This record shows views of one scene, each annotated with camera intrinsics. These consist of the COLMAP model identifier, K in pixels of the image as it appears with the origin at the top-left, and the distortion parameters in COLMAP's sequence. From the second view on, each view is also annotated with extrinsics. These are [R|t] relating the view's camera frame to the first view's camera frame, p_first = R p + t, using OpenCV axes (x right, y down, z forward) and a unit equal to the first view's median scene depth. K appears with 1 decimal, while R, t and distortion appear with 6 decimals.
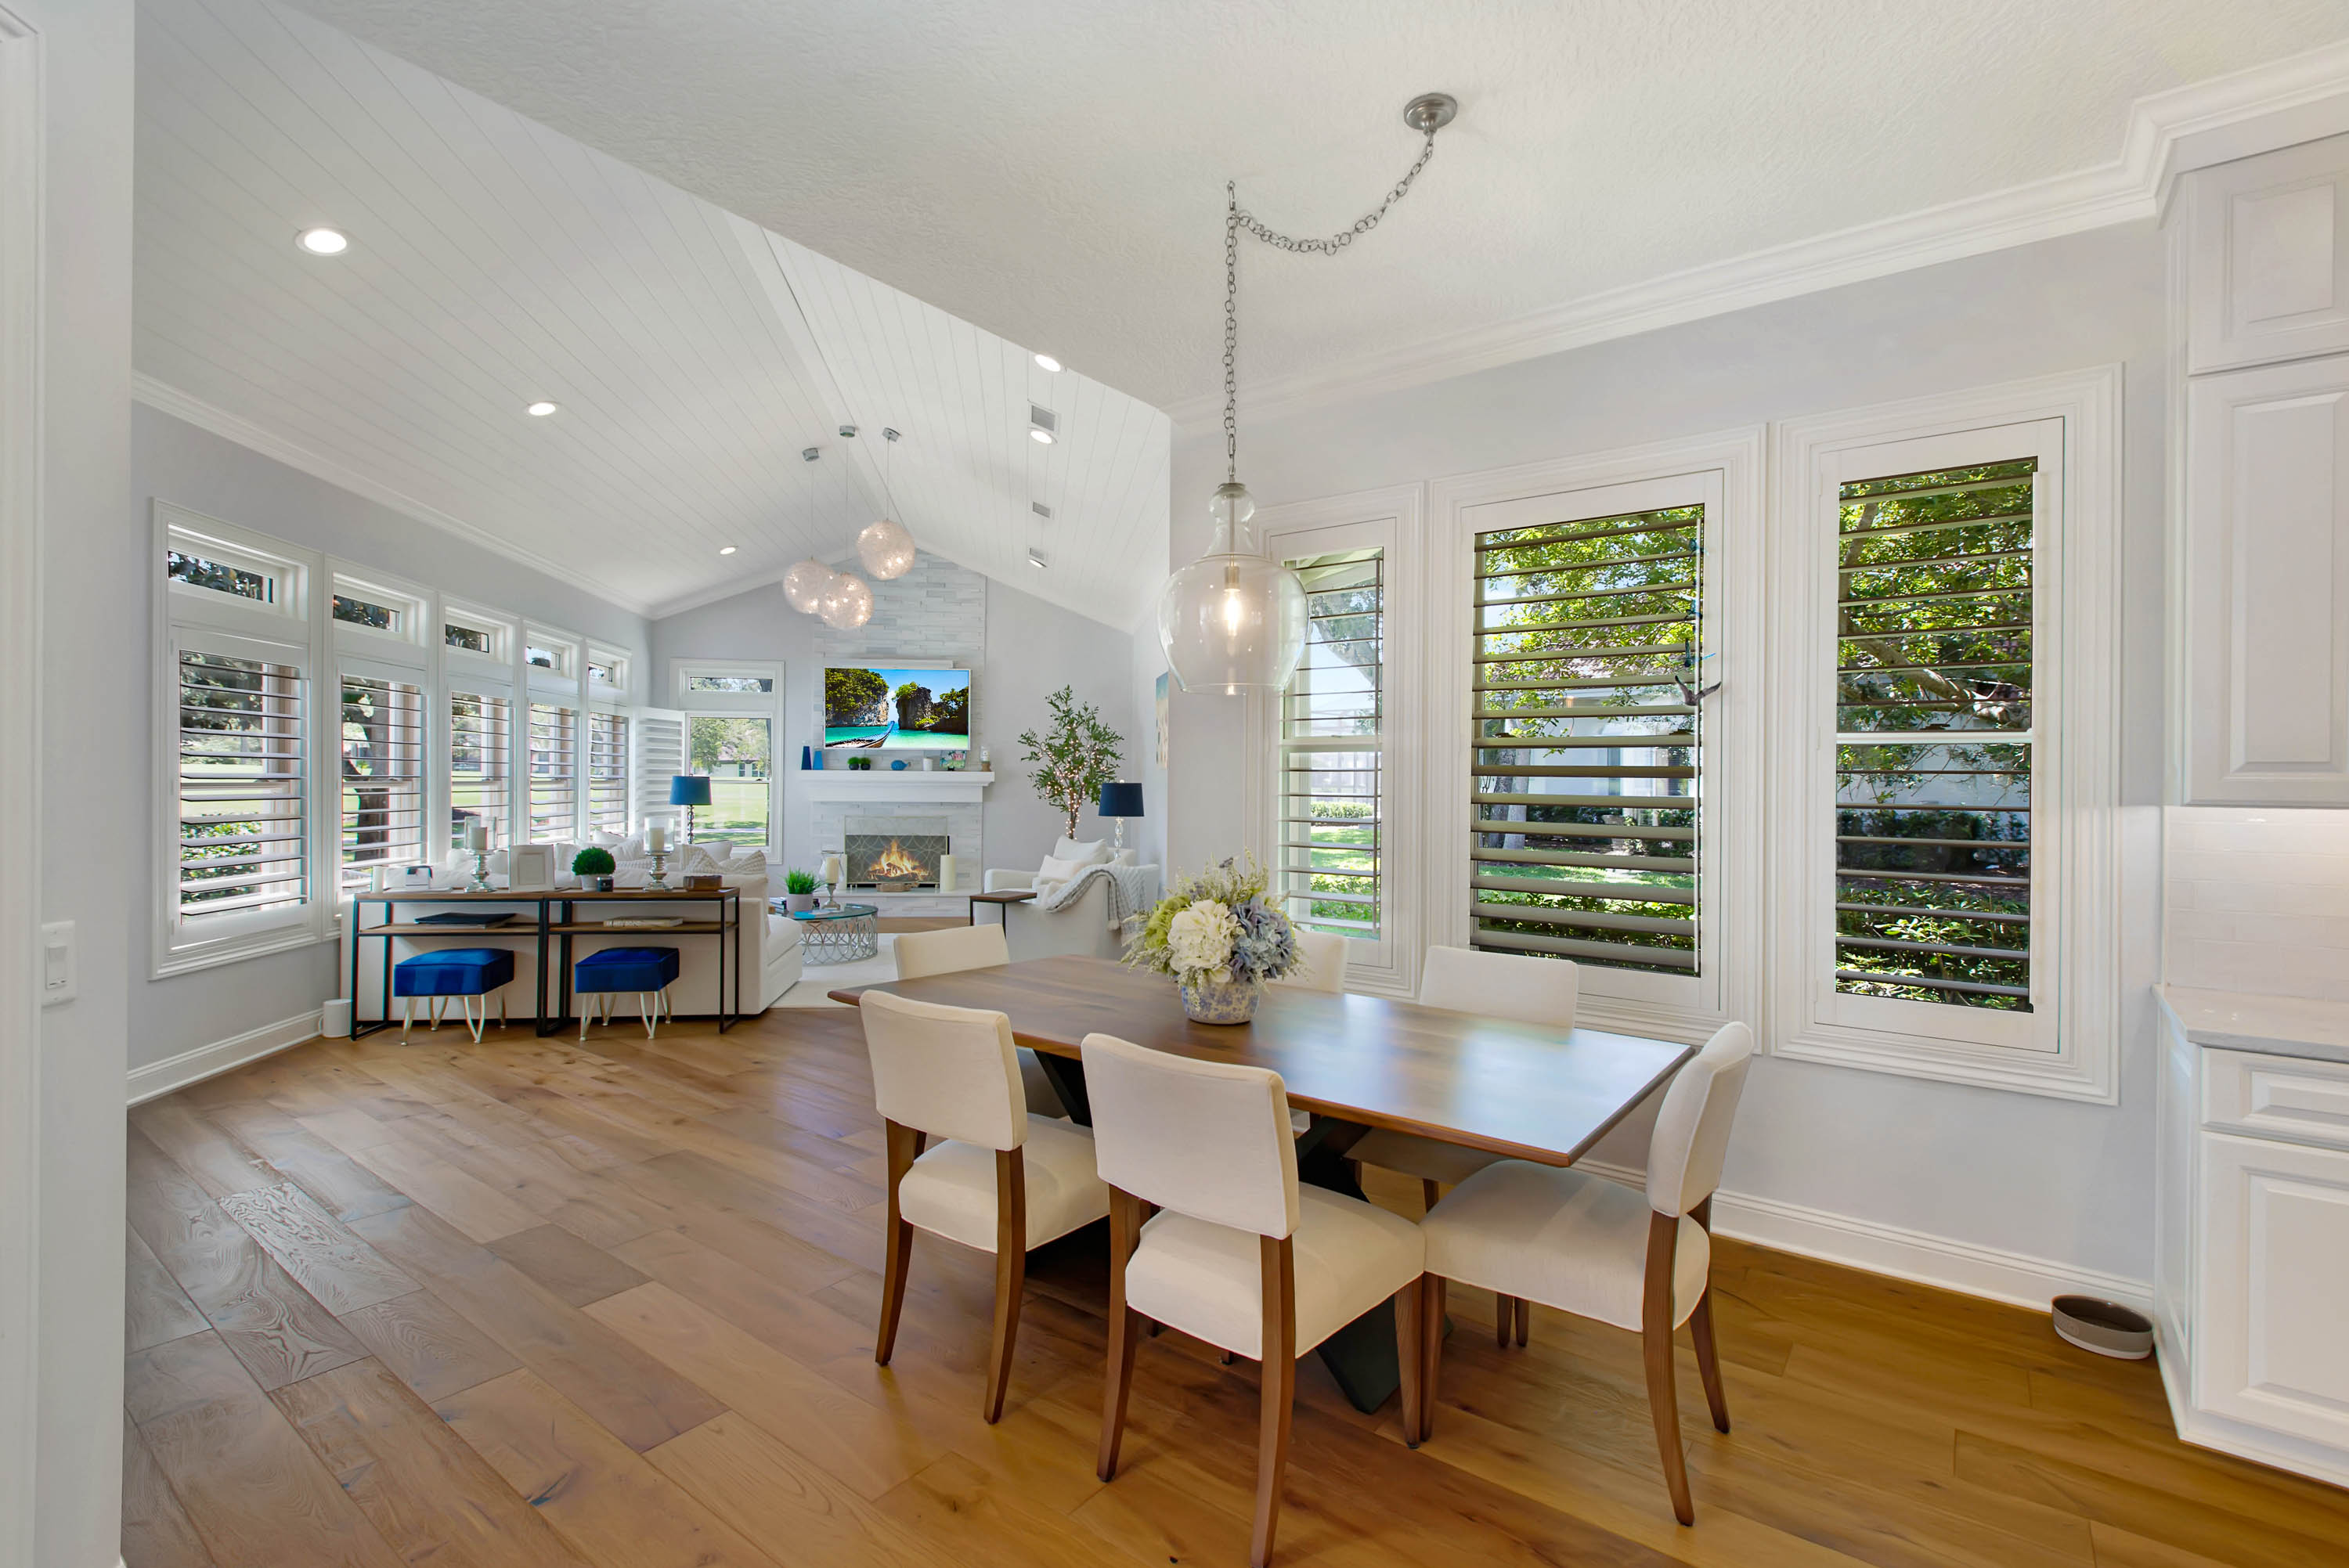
lens RADIAL K [[1055.3, 0, 1183.0], [0, 1055.3, 781.4], [0, 0, 1]] dist [0.004009, -0.001888]
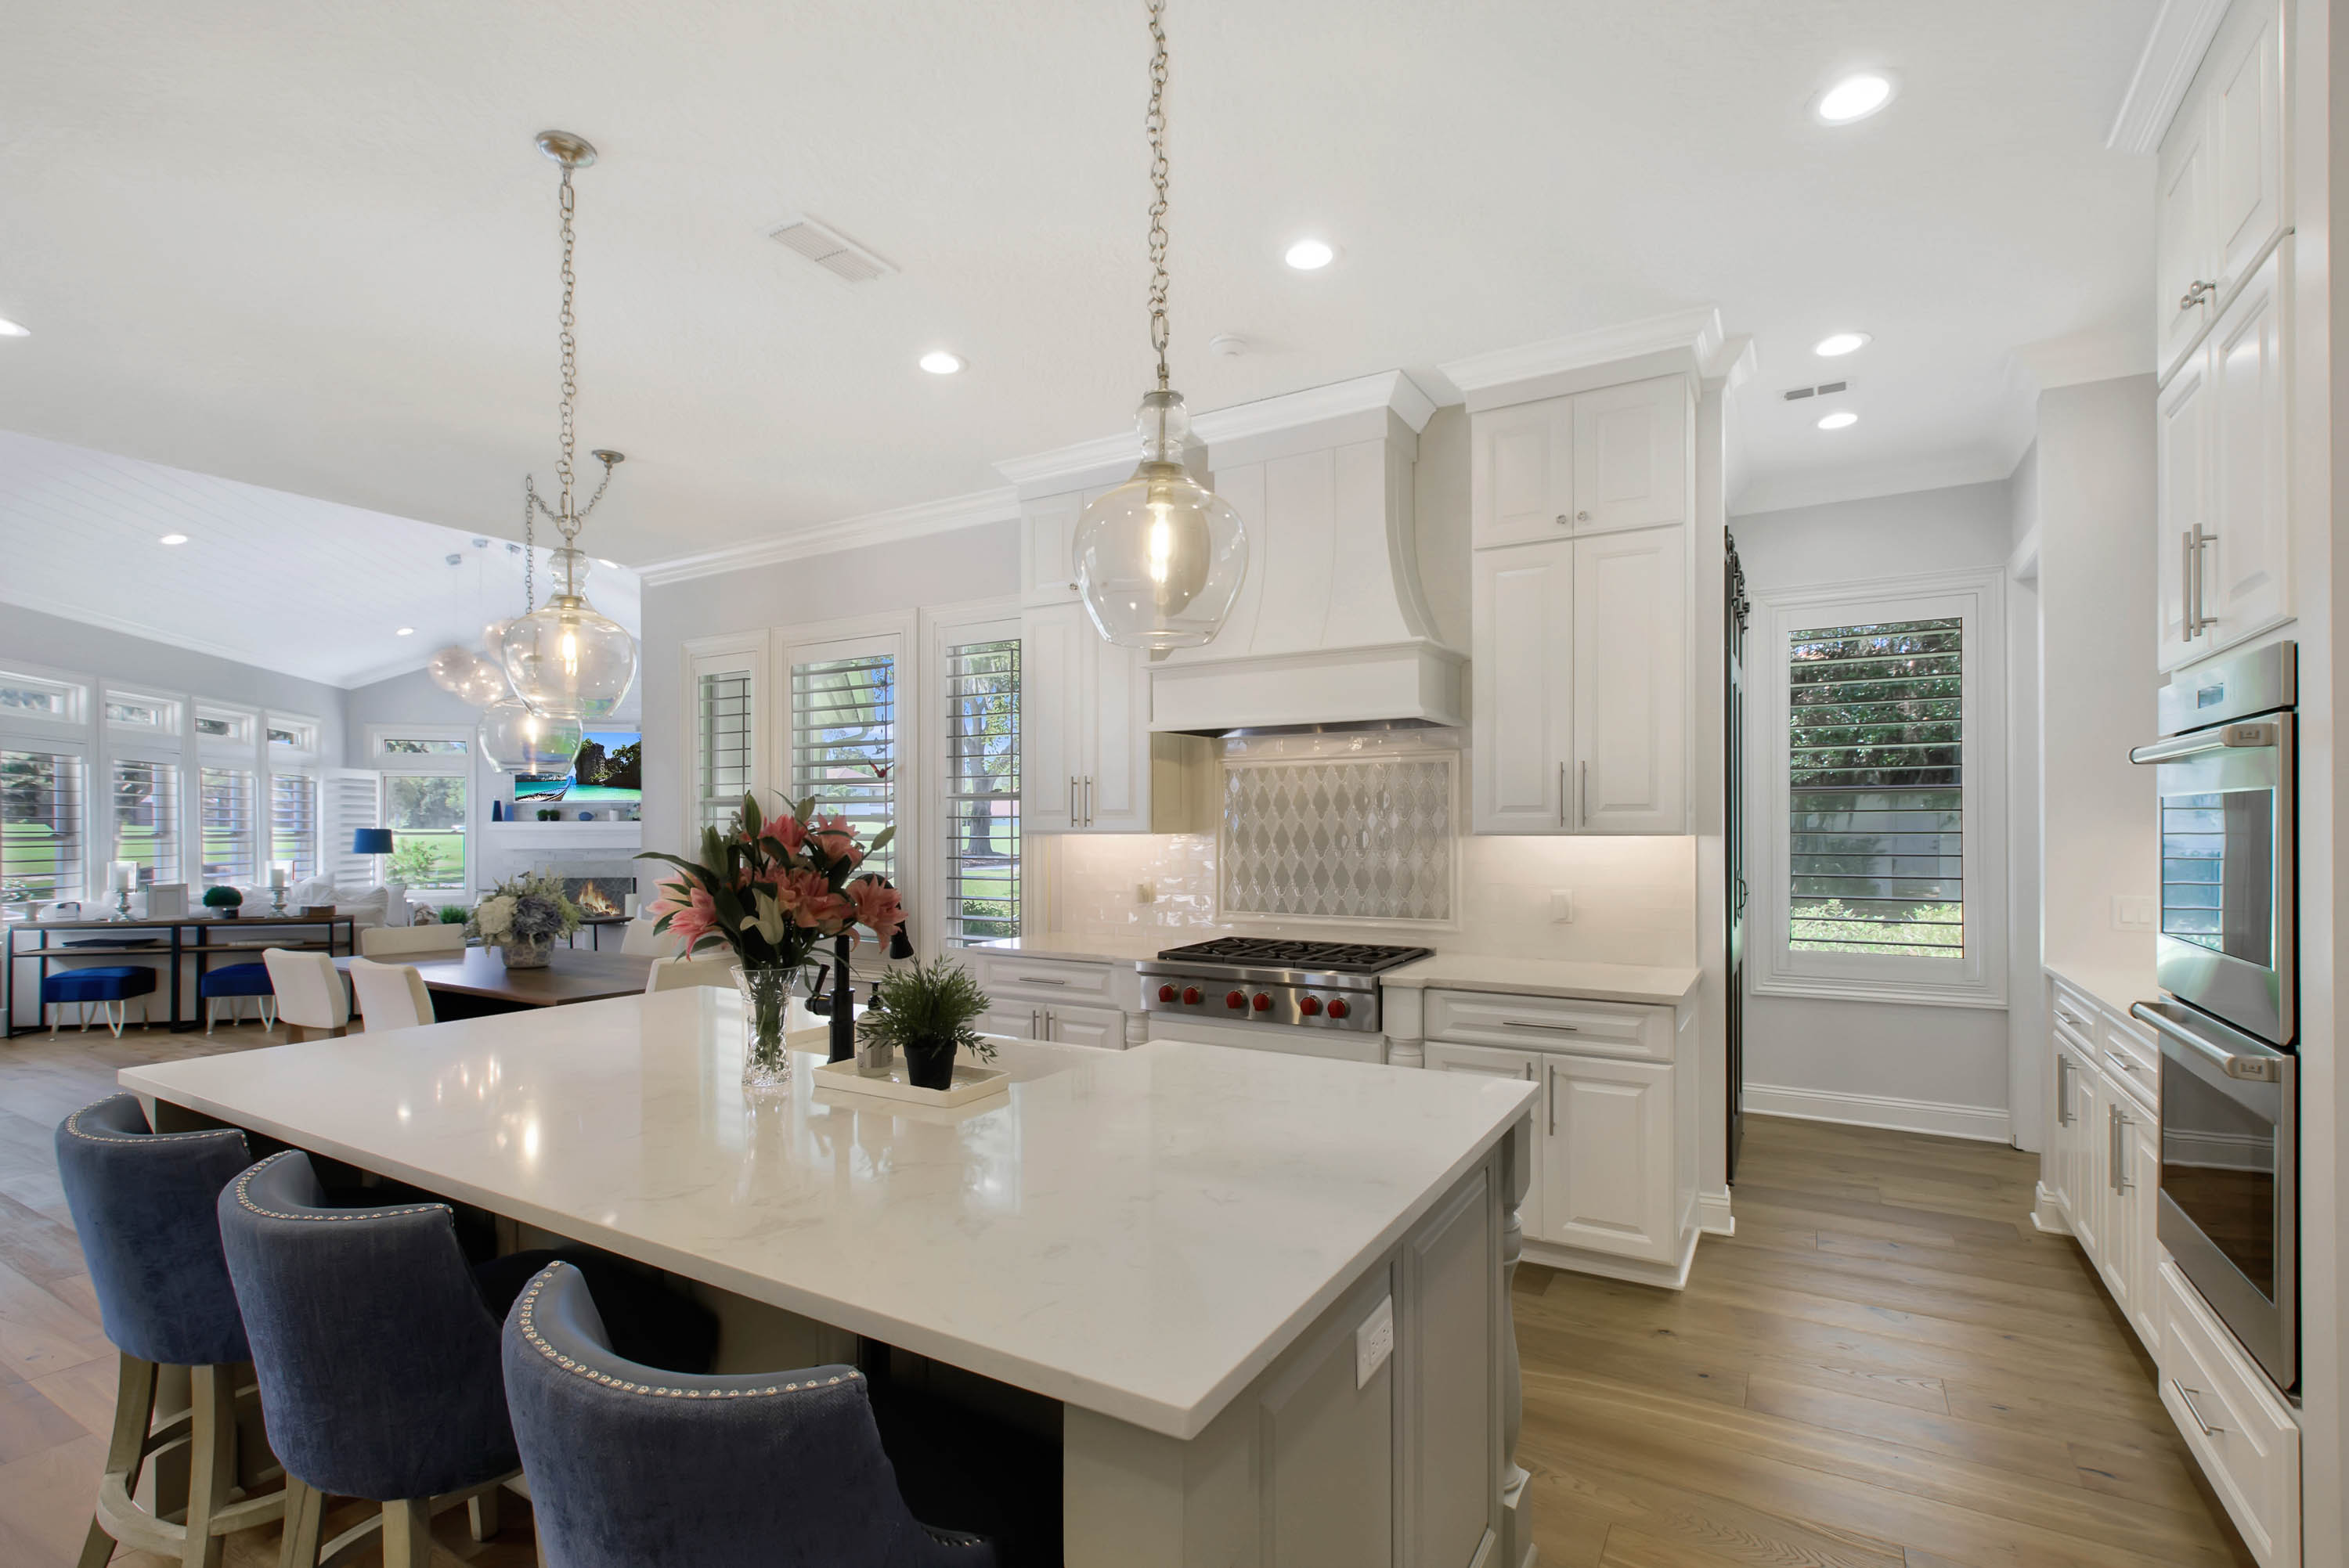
lens RADIAL K [[1055.3, 0, 1156.0], [0, 1055.3, 823.9], [0, 0, 1]] dist [0.004009, -0.001888]
pose [[0.993511, -0.011838, 0.113116, 0.417844], [0.012153, 0.999924, -0.002093, 0.005280], [-0.113082, 0.003454, 0.993580, -0.394738]]
